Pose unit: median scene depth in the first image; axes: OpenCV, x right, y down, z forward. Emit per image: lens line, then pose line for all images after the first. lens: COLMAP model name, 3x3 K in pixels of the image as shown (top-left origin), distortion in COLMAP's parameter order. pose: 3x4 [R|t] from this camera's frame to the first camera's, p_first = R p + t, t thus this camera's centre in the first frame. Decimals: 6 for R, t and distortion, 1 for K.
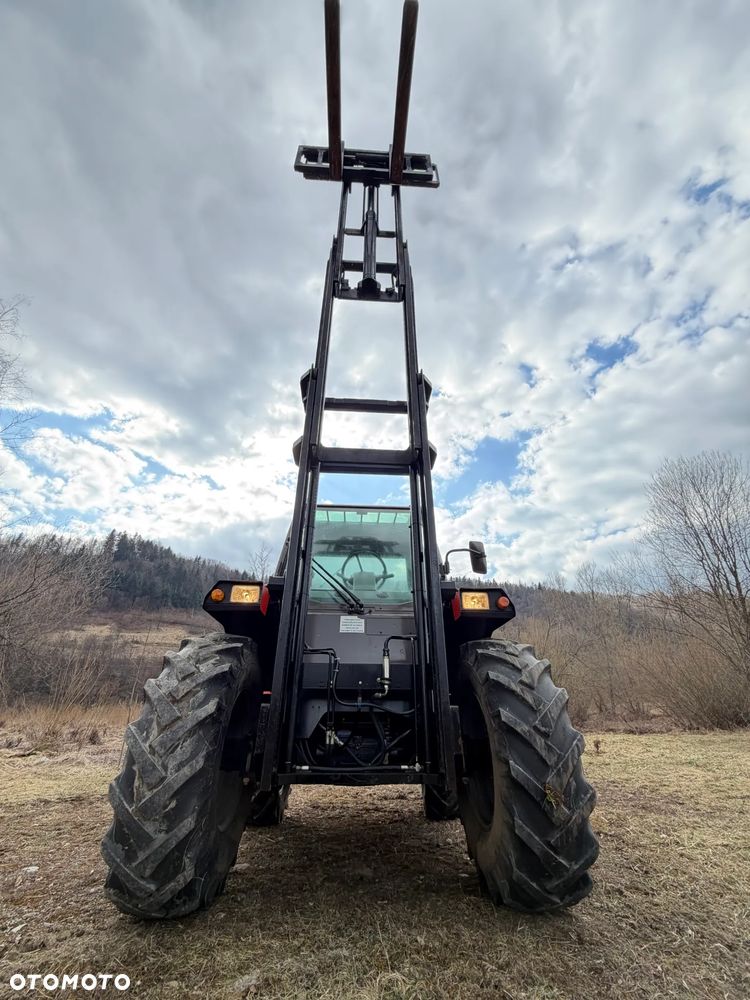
lens RADIAL K [[396.0, 0, 375.0], [0, 396.0, 500.0], [0, 0, 1]] dist [-0.003425, -0.000073]
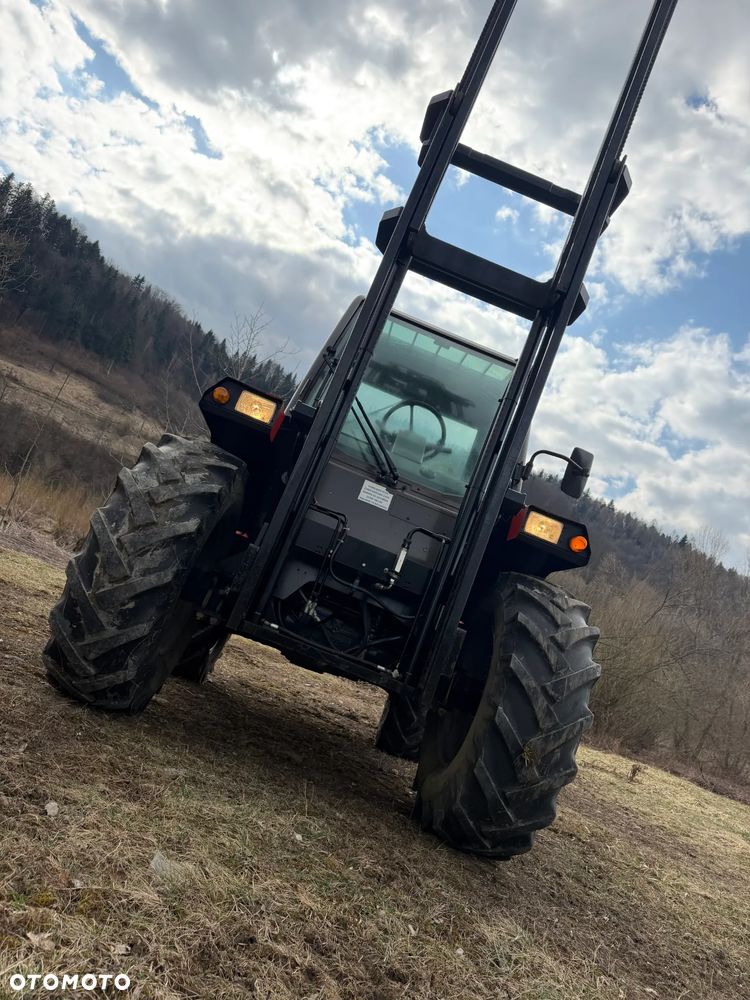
lens RADIAL K [[694.6, 0, 366.9], [0, 694.6, 504.4], [0, 0, 1]] dist [0.097338, -0.115487]
pose [[0.931824, 0.361948, -0.026420, -0.038036], [-0.334744, 0.885341, 0.322671, -0.105020], [0.140181, -0.291829, 0.946142, -0.297303]]
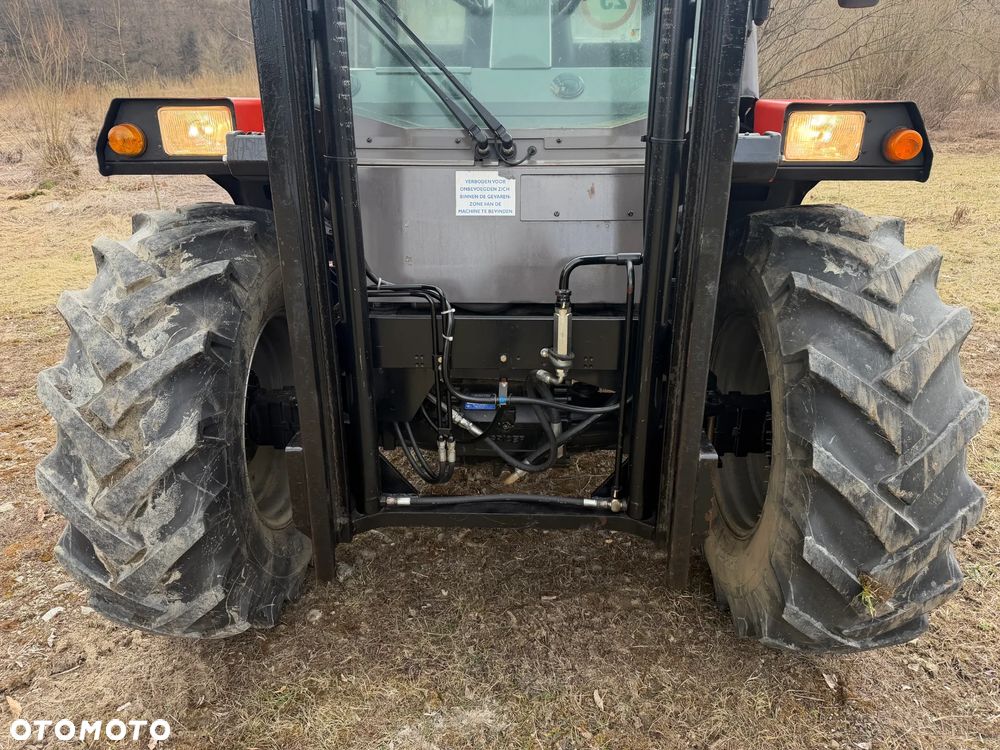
lens RADIAL K [[715.0, 0, 497.1], [0, 715.0, 392.5], [0, 0, 1]] dist [-0.003636, 0.000612]
pose [[0.995352, 0.026425, -0.092608, 0.030939], [0.055115, 0.632261, 0.772793, -0.133243], [0.078974, -0.774305, 0.627865, 0.464030]]
